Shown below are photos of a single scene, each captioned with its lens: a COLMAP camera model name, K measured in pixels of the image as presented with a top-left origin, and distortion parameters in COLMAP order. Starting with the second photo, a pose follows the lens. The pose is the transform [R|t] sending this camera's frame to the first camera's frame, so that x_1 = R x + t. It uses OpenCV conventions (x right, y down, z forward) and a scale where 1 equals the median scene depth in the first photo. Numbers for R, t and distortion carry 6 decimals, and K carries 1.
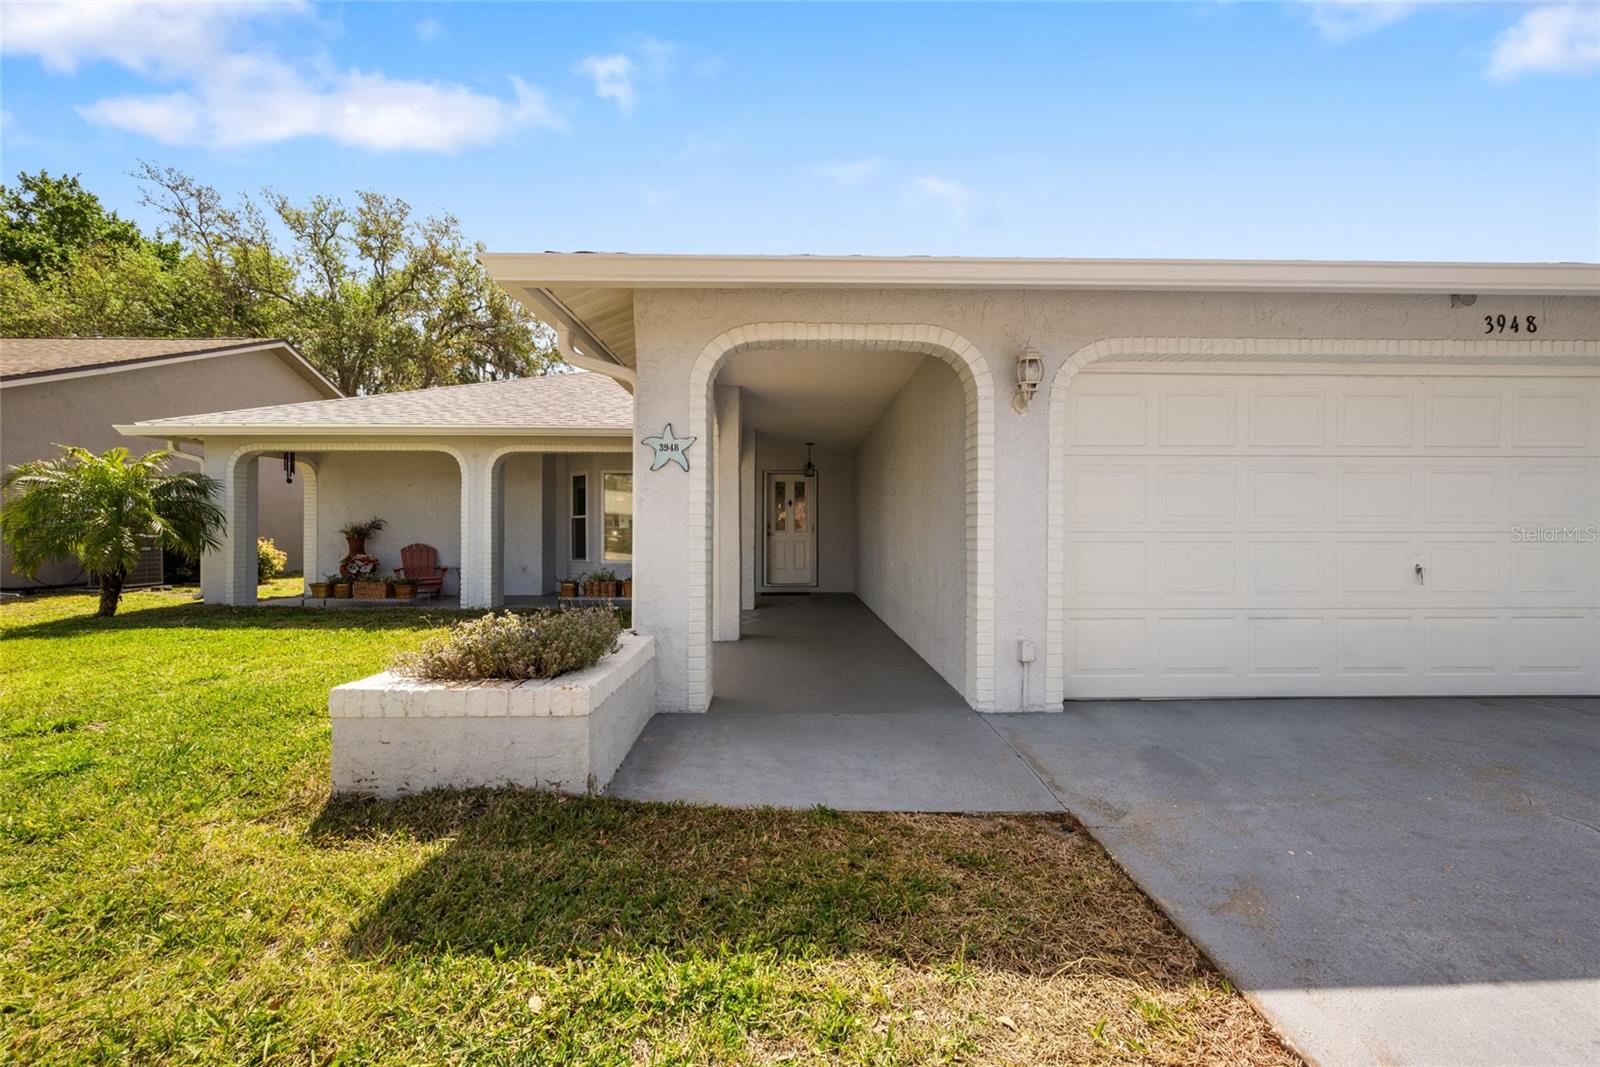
lens RADIAL K [[632.5, 0, 799.4], [0, 632.5, 530.6], [0, 0, 1]] dist [-0.000399, -0.000008]
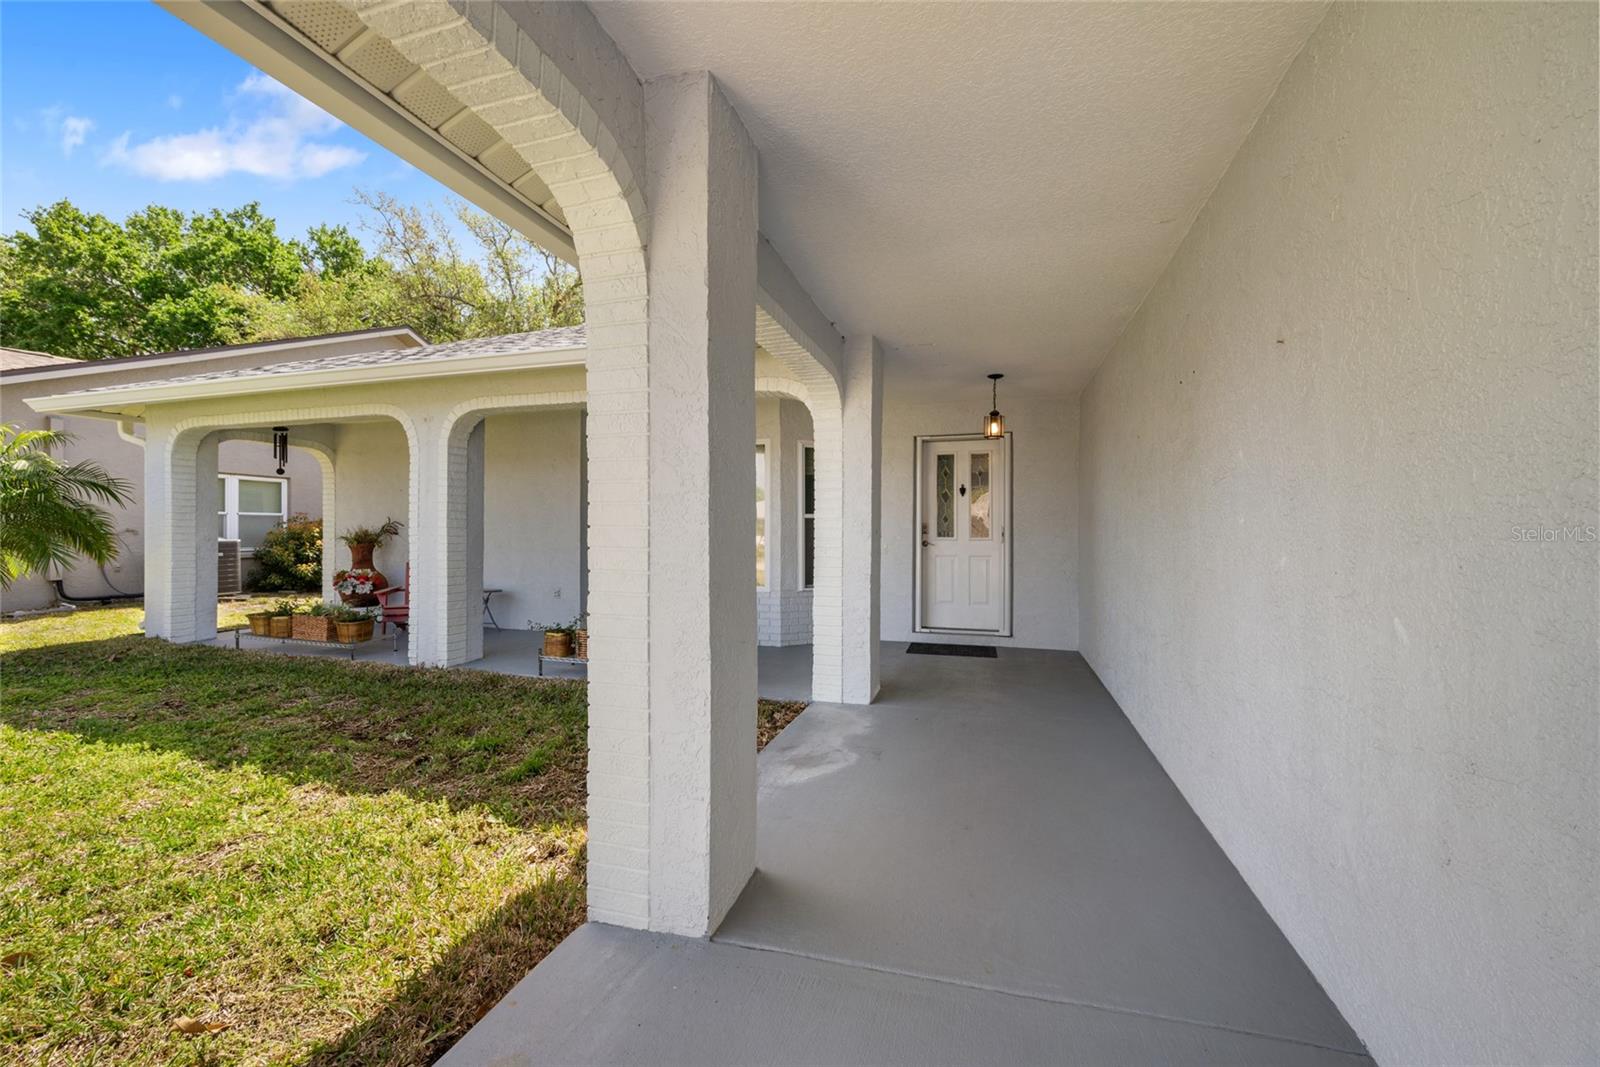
lens RADIAL K [[632.5, 0, 804.2], [0, 632.5, 532.2], [0, 0, 1]] dist [-0.000399, -0.000008]
pose [[0.954521, 0.001931, -0.298139, 0.020022], [-0.000320, 0.999985, 0.005451, -0.008545], [0.298145, -0.005108, 0.954507, 0.403407]]
